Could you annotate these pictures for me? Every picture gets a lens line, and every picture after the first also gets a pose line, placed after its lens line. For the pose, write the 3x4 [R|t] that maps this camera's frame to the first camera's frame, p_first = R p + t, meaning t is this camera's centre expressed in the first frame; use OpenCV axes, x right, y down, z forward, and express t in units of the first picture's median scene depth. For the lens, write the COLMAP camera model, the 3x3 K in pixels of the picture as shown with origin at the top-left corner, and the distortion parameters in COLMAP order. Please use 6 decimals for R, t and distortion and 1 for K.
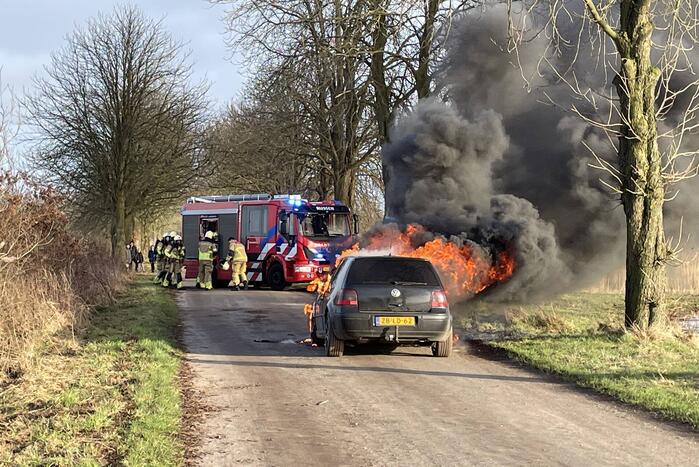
lens RADIAL K [[1361.9, 0, 351.3], [0, 1361.9, 223.6], [0, 0, 1]] dist [0.149846, 0.000000]
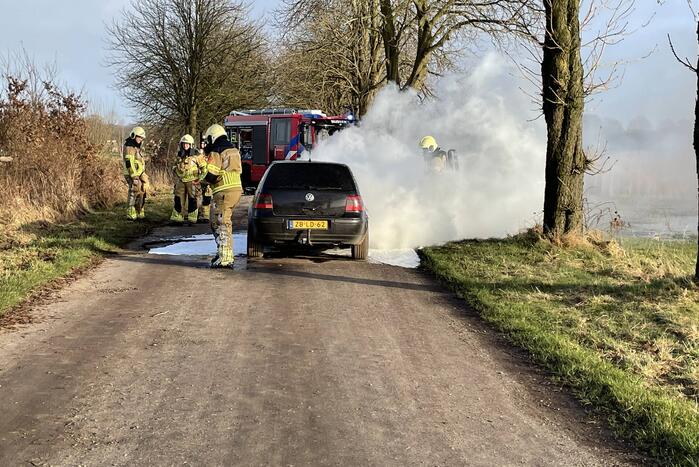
lens RADIAL K [[1112.1, 0, 333.5], [0, 1112.1, 213.9], [0, 0, 1]] dist [0.131369, 0.000000]
pose [[0.998675, 0.018179, -0.048148, 0.083461], [-0.014795, 0.997456, 0.069733, 0.004702], [0.049293, -0.068928, 0.996403, 0.154983]]
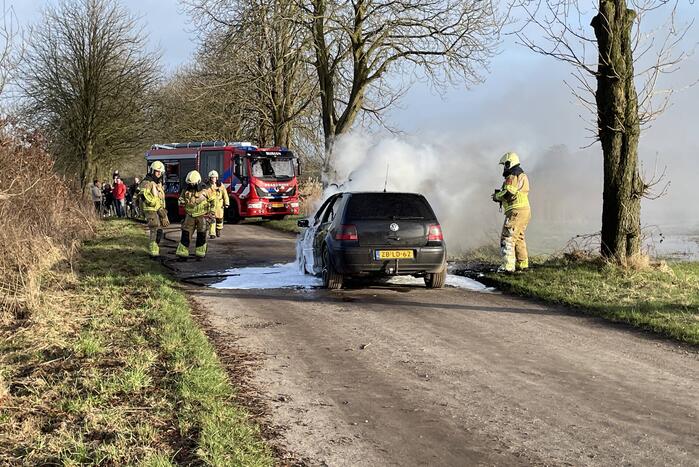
lens RADIAL K [[1112.1, 0, 355.1], [0, 1112.1, 212.8], [0, 0, 1]] dist [0.131369, 0.000000]
pose [[0.997704, -0.006343, 0.067426, -0.049368], [0.003643, 0.999189, 0.040089, 0.006176], [-0.067625, -0.039751, 0.996919, 0.155067]]
